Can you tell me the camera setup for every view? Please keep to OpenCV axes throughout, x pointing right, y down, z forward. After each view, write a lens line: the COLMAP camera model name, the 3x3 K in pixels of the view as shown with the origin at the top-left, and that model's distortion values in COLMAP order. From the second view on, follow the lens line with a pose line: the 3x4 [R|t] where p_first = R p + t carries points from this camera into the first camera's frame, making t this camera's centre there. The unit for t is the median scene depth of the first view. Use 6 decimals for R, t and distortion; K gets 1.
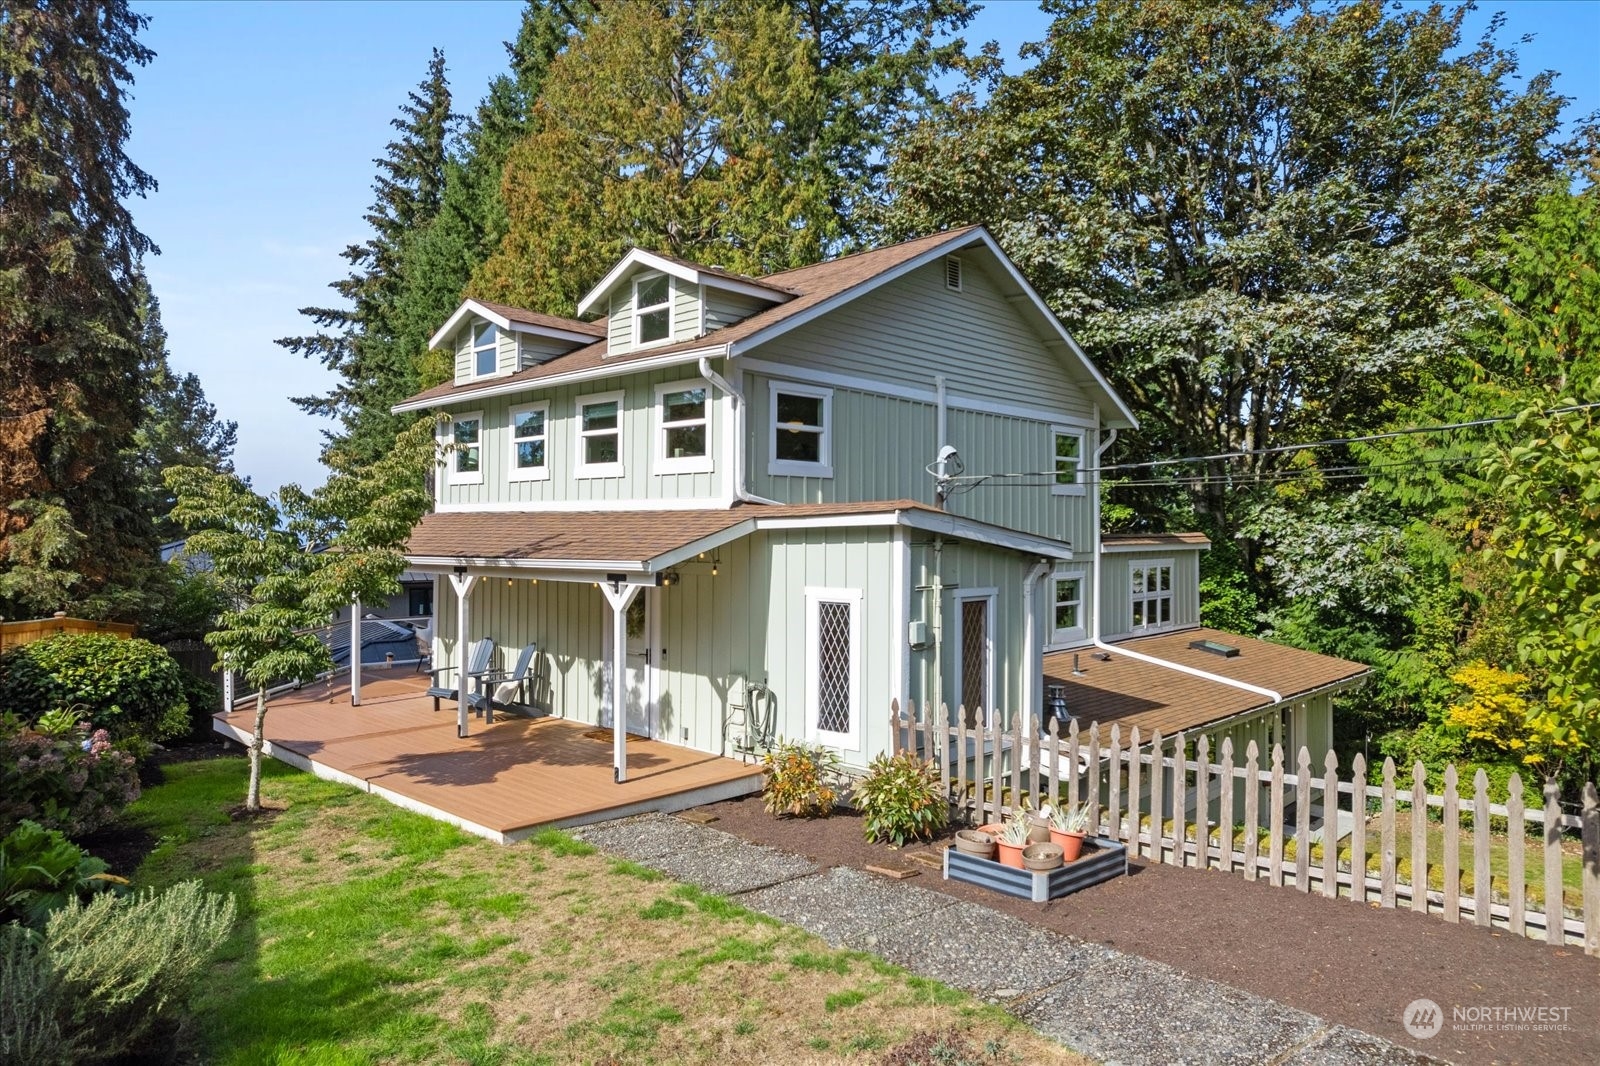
lens RADIAL K [[1020.7, 0, 800.2], [0, 1020.7, 536.5], [0, 0, 1]] dist [-0.017741, 0.011789]
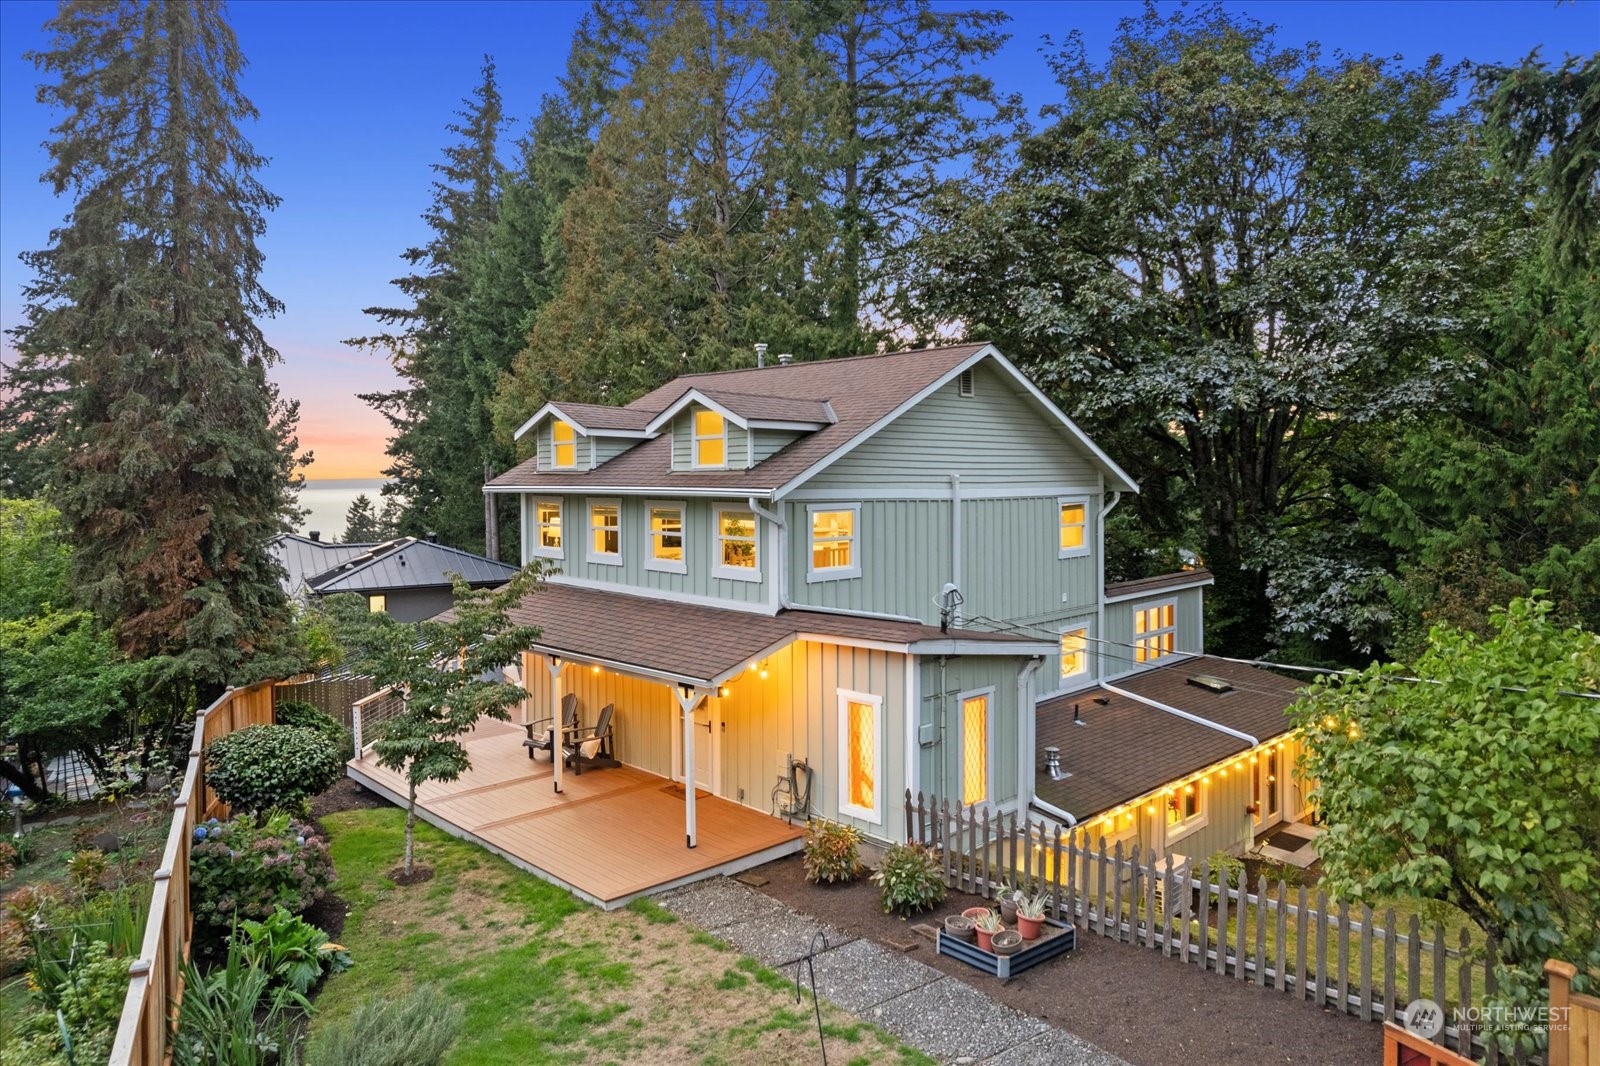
lens RADIAL K [[1020.7, 0, 801.3], [0, 1020.7, 518.5], [0, 0, 1]] dist [-0.017741, 0.011789]
pose [[0.998938, -0.011270, -0.044680, 0.017372], [0.012298, 0.999664, 0.022812, -0.166390], [0.044408, -0.023338, 0.998741, -0.208512]]
